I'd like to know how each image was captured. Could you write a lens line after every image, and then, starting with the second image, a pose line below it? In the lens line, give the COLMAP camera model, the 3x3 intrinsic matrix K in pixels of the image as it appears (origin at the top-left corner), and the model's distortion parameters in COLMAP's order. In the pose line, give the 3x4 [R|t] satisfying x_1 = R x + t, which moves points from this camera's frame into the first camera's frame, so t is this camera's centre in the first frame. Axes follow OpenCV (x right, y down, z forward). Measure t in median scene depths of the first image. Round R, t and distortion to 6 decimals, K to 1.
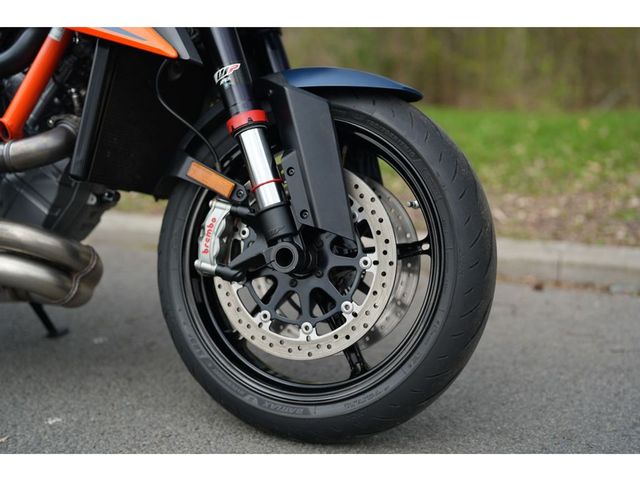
lens RADIAL K [[891.8, 0, 320.0], [0, 891.8, 240.0], [0, 0, 1]] dist [-0.127018, 1.233925]
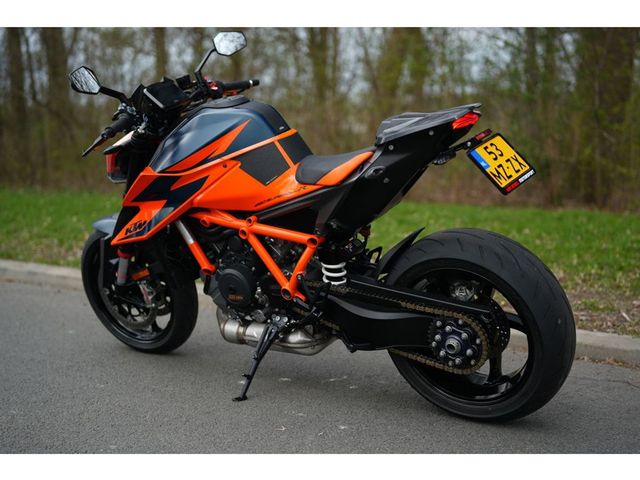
lens RADIAL K [[891.8, 0, 320.0], [0, 891.8, 240.0], [0, 0, 1]] dist [-0.127018, 1.233925]
pose [[0.985153, 0.030934, -0.168866, -0.056365], [-0.044528, 0.996012, -0.077317, -0.035975], [0.165801, 0.083688, 0.982602, -0.850060]]
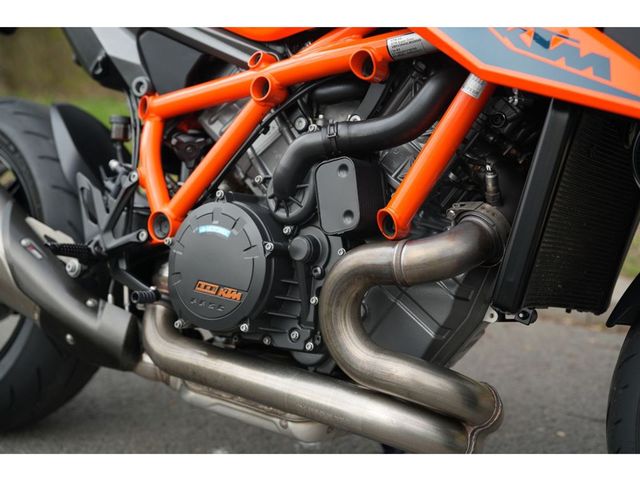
lens RADIAL K [[891.8, 0, 320.0], [0, 891.8, 240.0], [0, 0, 1]] dist [-0.127018, 1.233925]
pose [[0.973278, 0.036316, -0.226740, -0.259655], [-0.032208, 0.999244, 0.021791, -0.130166], [0.227360, -0.013906, 0.973711, 0.327353]]
